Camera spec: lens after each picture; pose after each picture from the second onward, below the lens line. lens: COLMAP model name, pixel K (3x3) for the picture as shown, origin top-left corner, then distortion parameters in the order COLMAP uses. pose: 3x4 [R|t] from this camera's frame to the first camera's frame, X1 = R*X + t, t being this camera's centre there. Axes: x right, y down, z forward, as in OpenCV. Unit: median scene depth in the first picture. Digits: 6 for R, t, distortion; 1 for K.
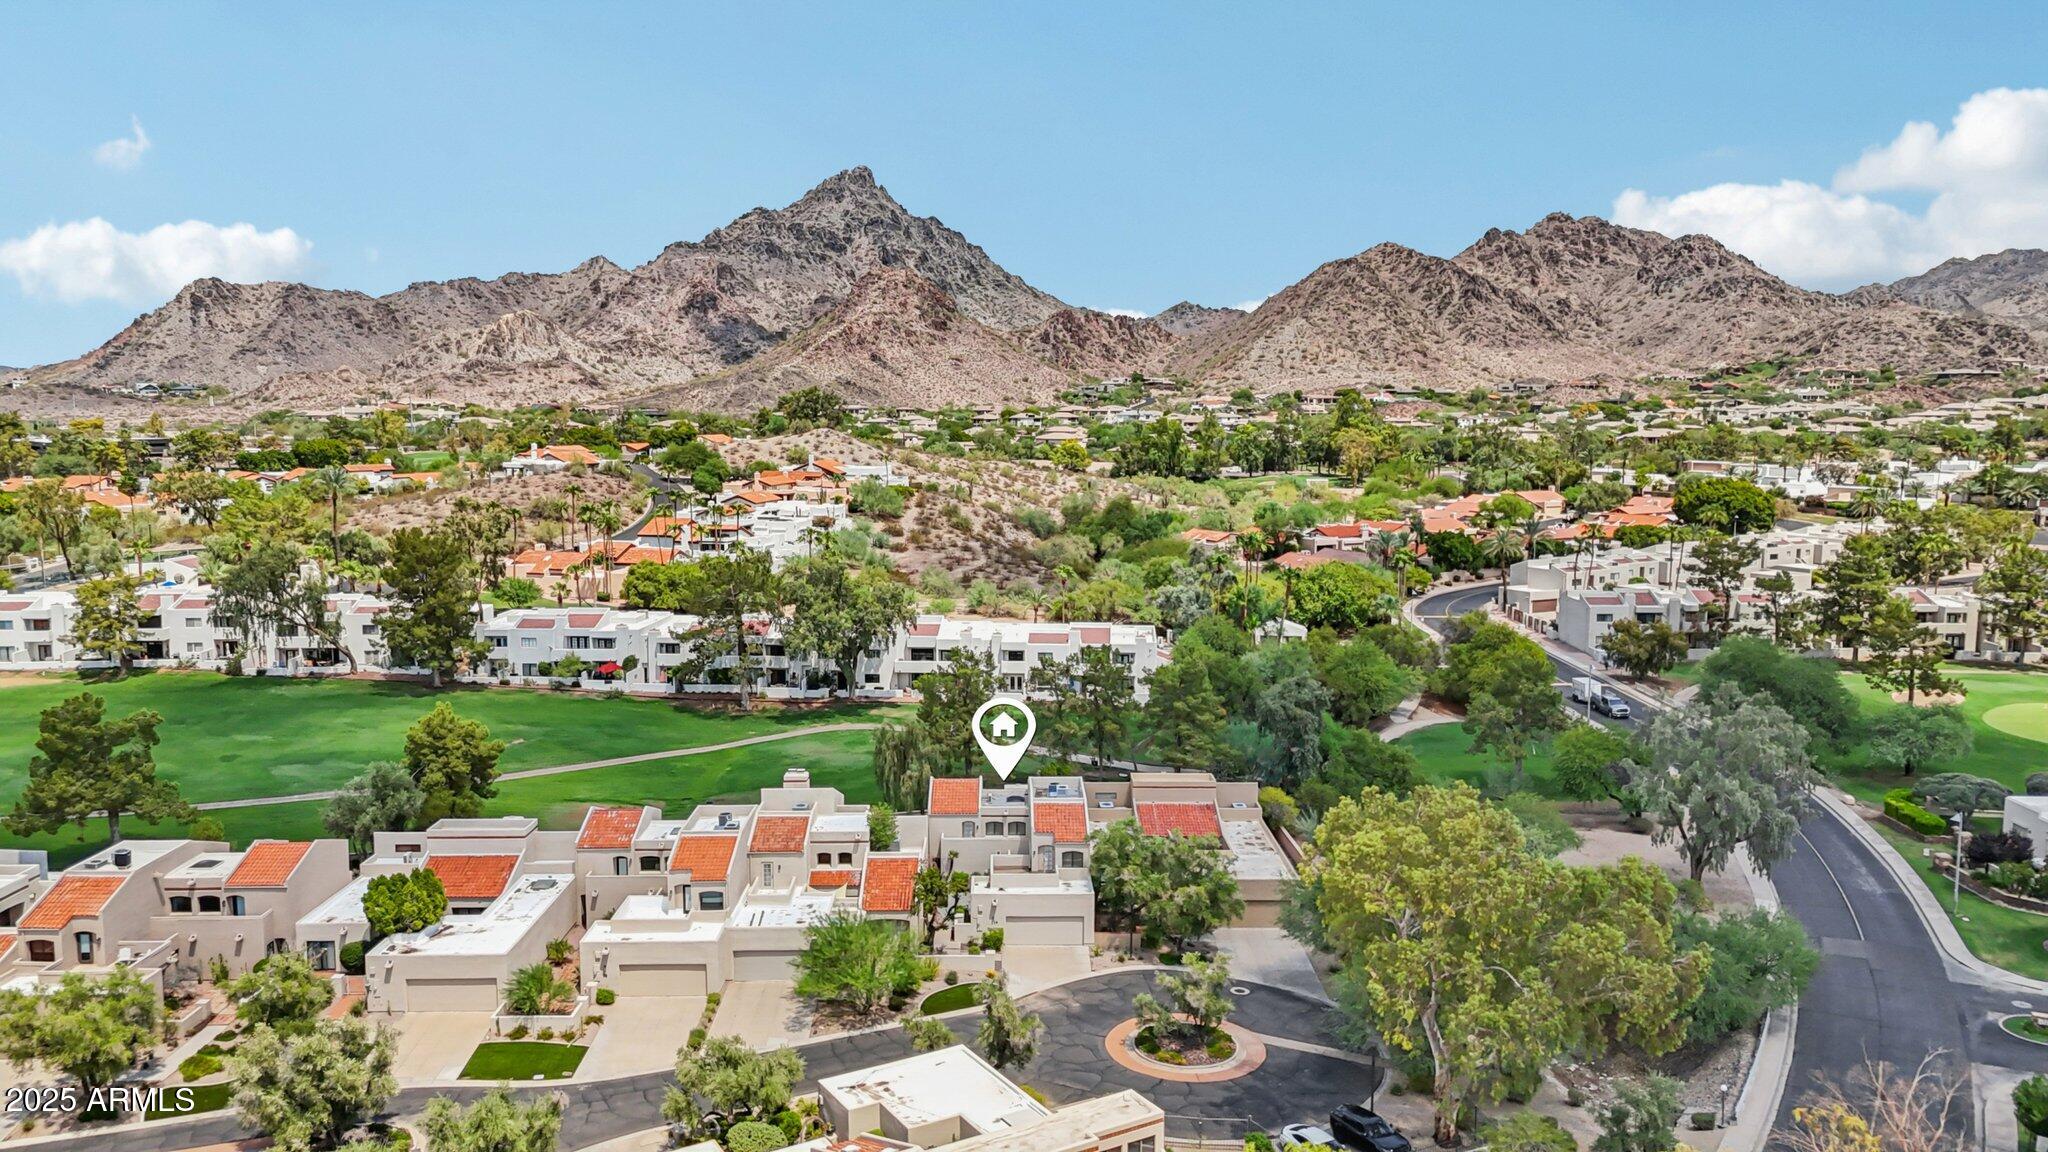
lens RADIAL K [[1592.0, 0, 1015.3], [0, 1592.0, 574.2], [0, 0, 1]] dist [0.110624, -0.144462]
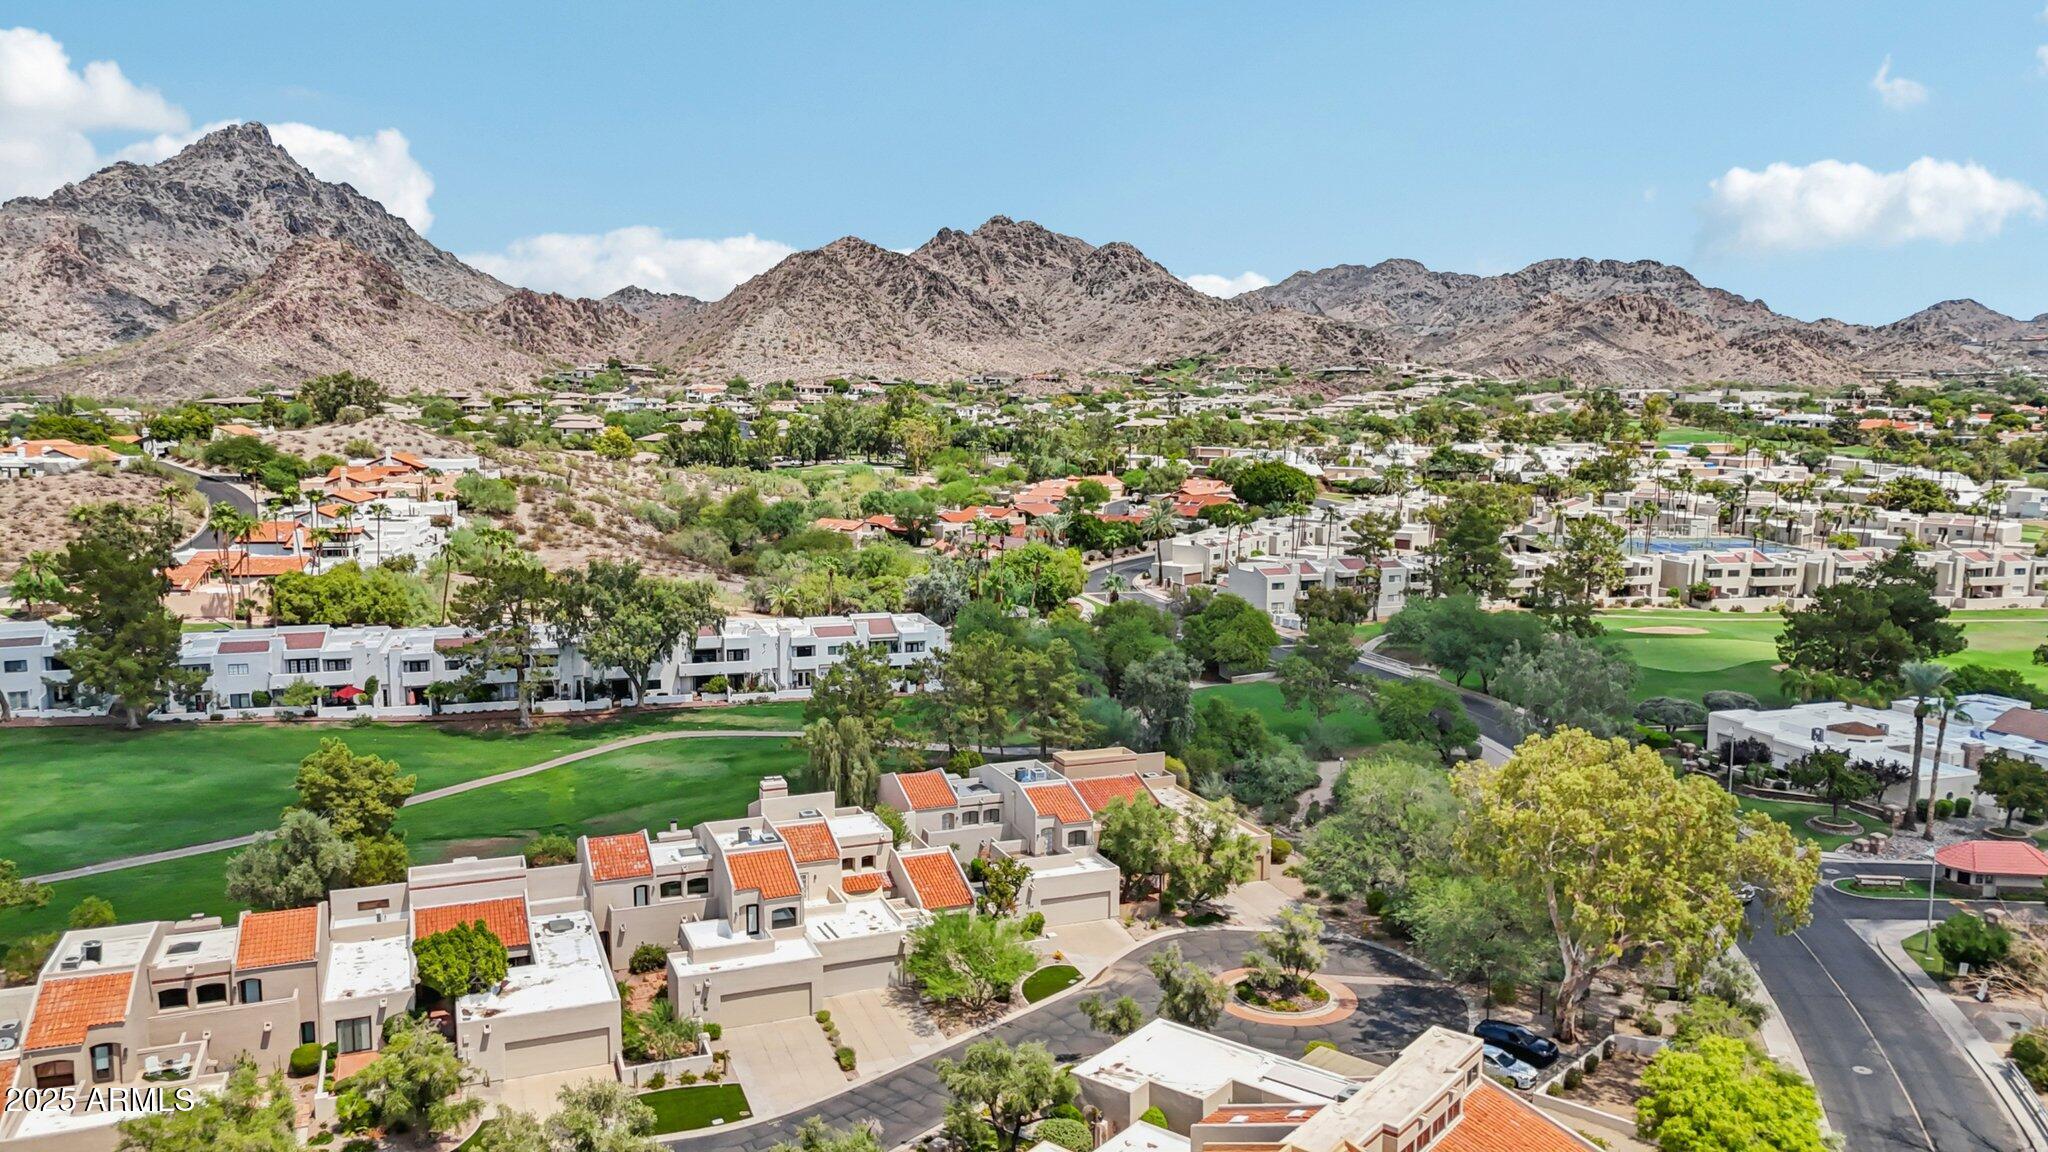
lens RADIAL K [[1592.0, 0, 1015.3], [0, 1592.0, 574.2], [0, 0, 1]] dist [0.110624, -0.144462]
pose [[0.925076, -0.041094, 0.377553, -0.075899], [0.038367, 0.999155, 0.014746, -0.001672], [-0.377840, 0.000845, 0.925870, 0.012213]]
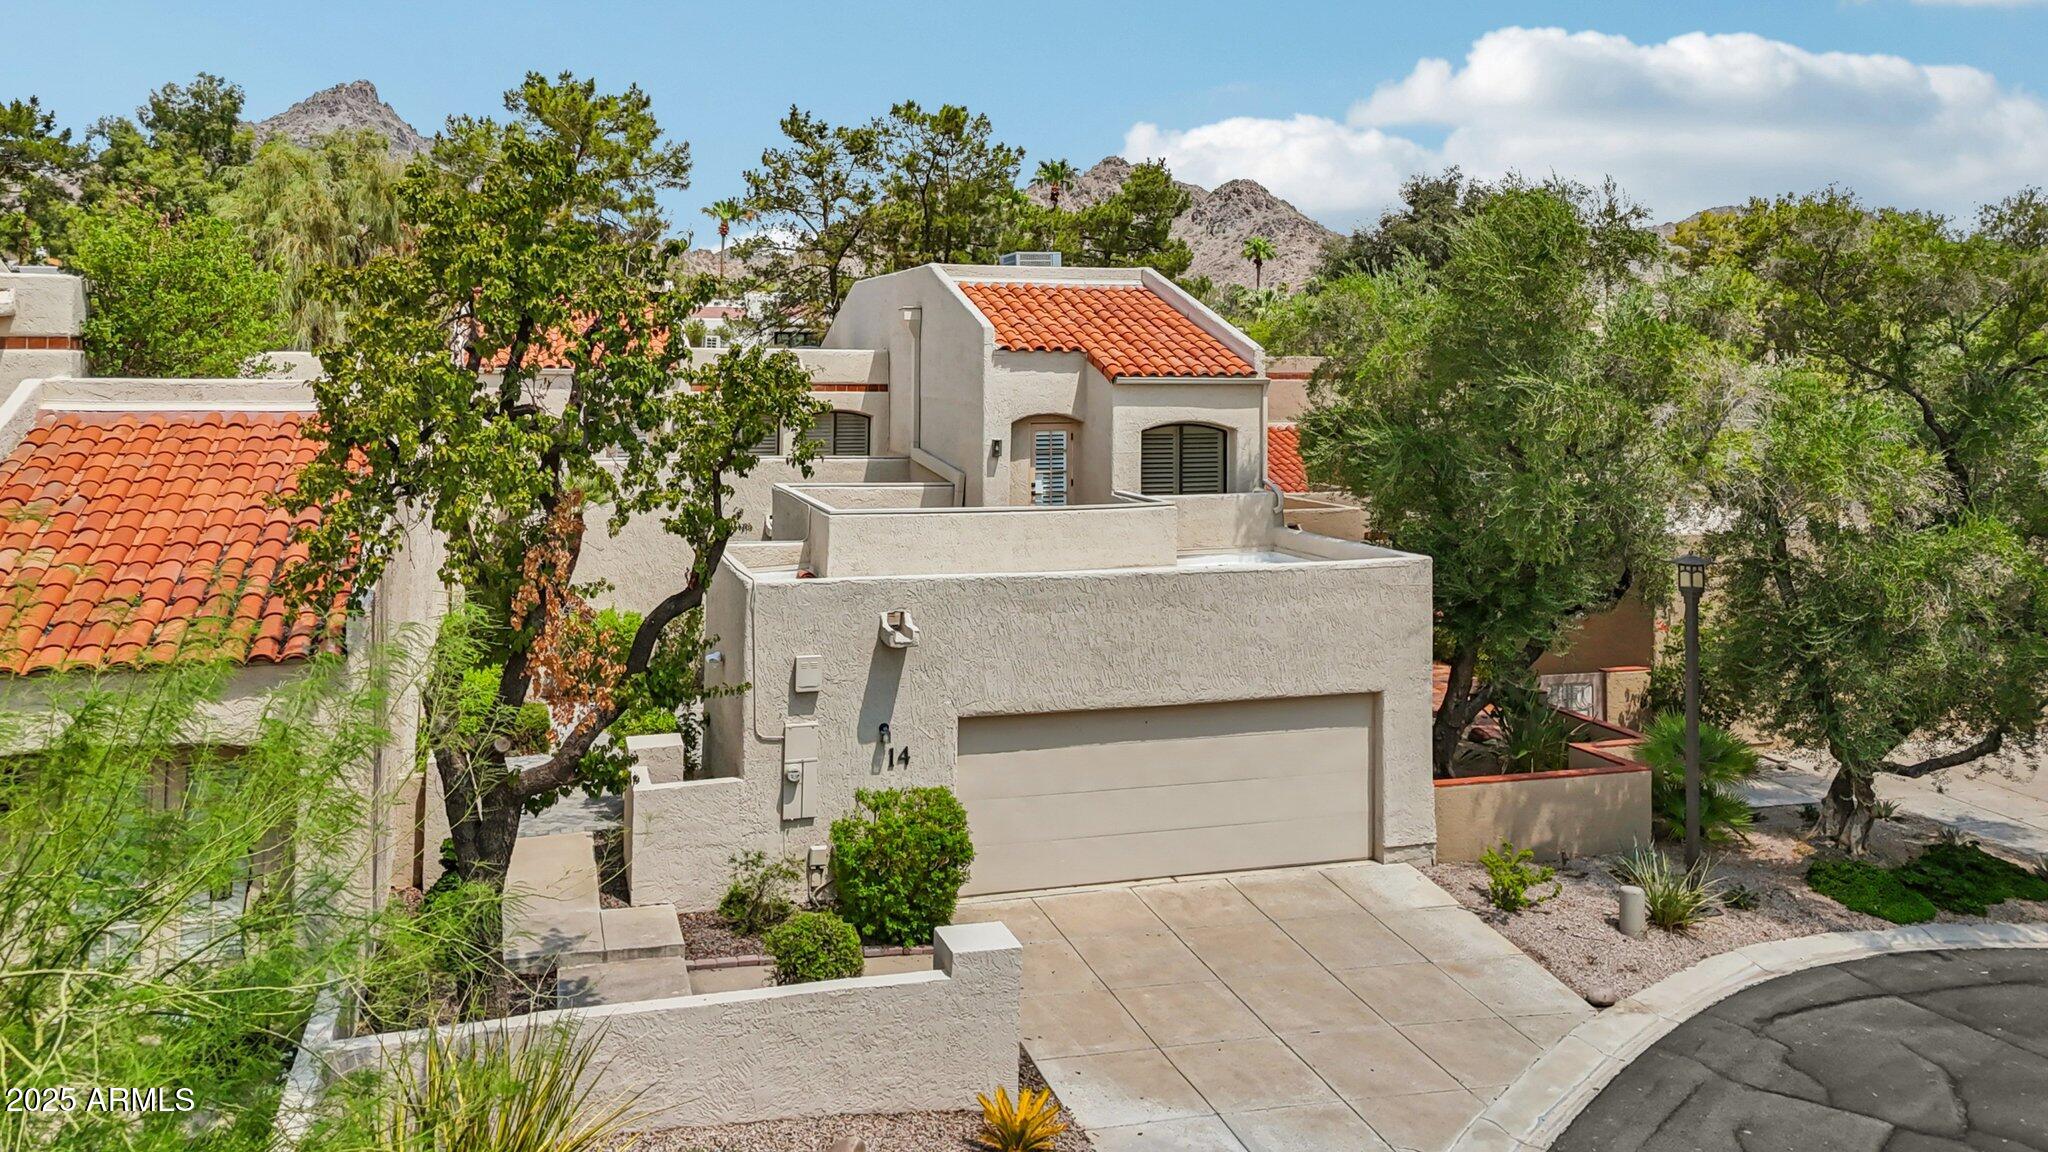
lens RADIAL K [[1509.1, 0, 1002.4], [0, 1509.1, 404.5], [0, 0, 1]] dist [0.091071, -0.111373]
pose [[0.955537, 0.004235, 0.294839, -0.009150], [0.030205, 0.993231, -0.112156, 0.038176], [-0.293319, 0.116075, 0.948942, 0.162032]]
